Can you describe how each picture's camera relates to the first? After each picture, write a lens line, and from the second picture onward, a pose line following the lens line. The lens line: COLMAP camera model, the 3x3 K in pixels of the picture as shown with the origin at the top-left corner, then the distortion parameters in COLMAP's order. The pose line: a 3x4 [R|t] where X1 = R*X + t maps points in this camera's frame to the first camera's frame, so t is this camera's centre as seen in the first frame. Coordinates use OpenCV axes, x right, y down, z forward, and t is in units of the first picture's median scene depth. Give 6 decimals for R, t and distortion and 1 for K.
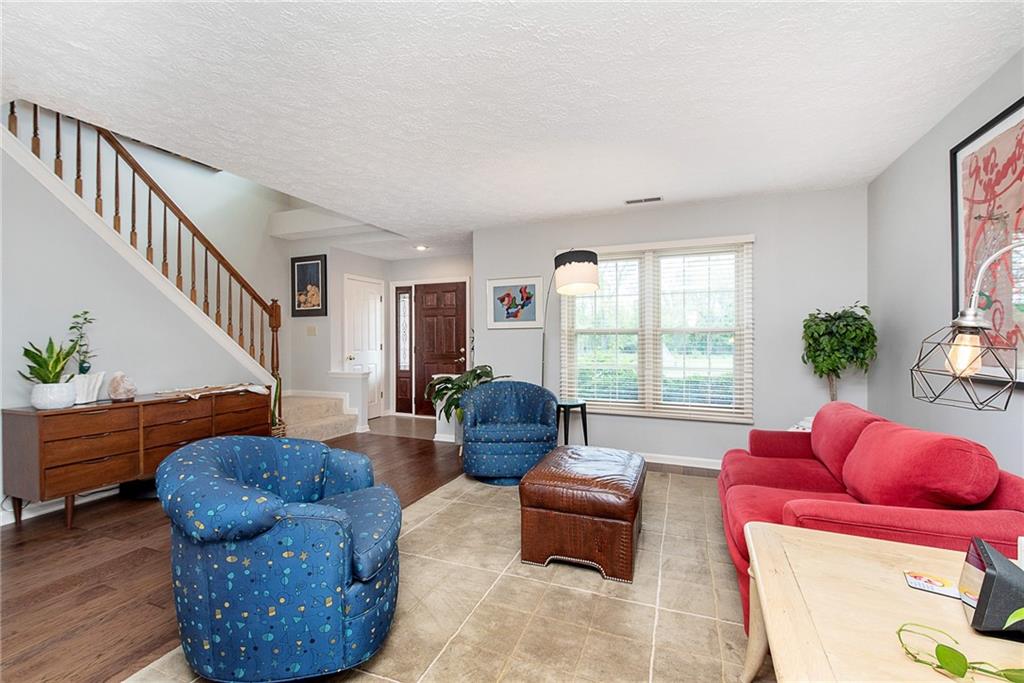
lens RADIAL K [[442.6, 0, 514.8], [0, 442.6, 340.2], [0, 0, 1]] dist [0.004884, 0.000331]
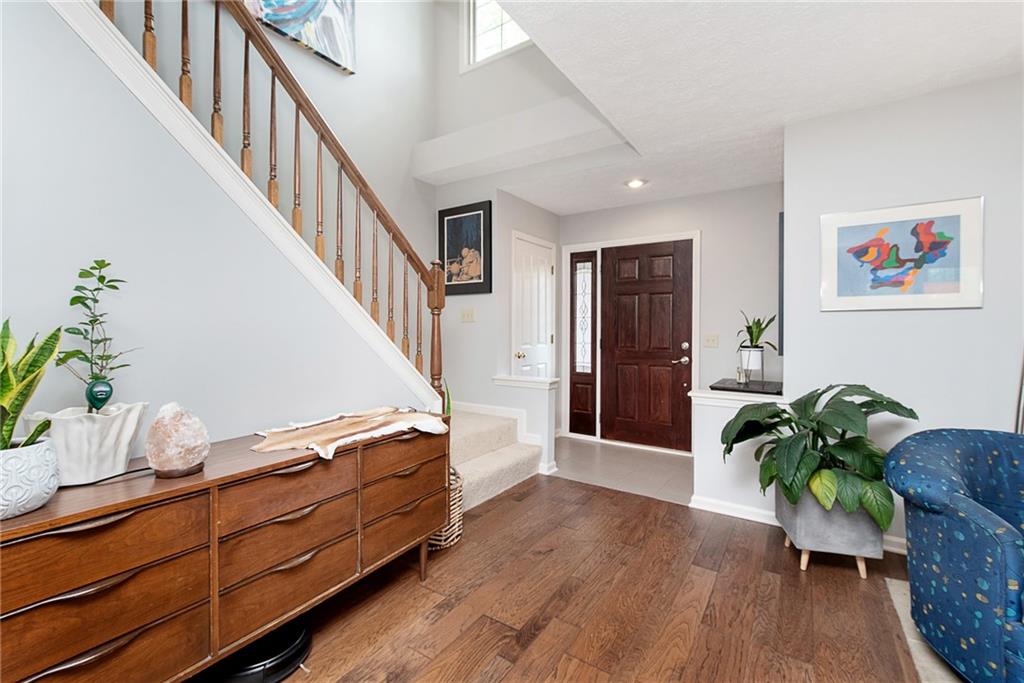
lens RADIAL K [[442.6, 0, 509.5], [0, 442.6, 332.2], [0, 0, 1]] dist [0.004884, 0.000331]
pose [[0.979893, 0.008440, -0.199346, -0.263214], [-0.006590, 0.999929, 0.009944, -0.002057], [0.199416, -0.008431, 0.979879, 0.348750]]
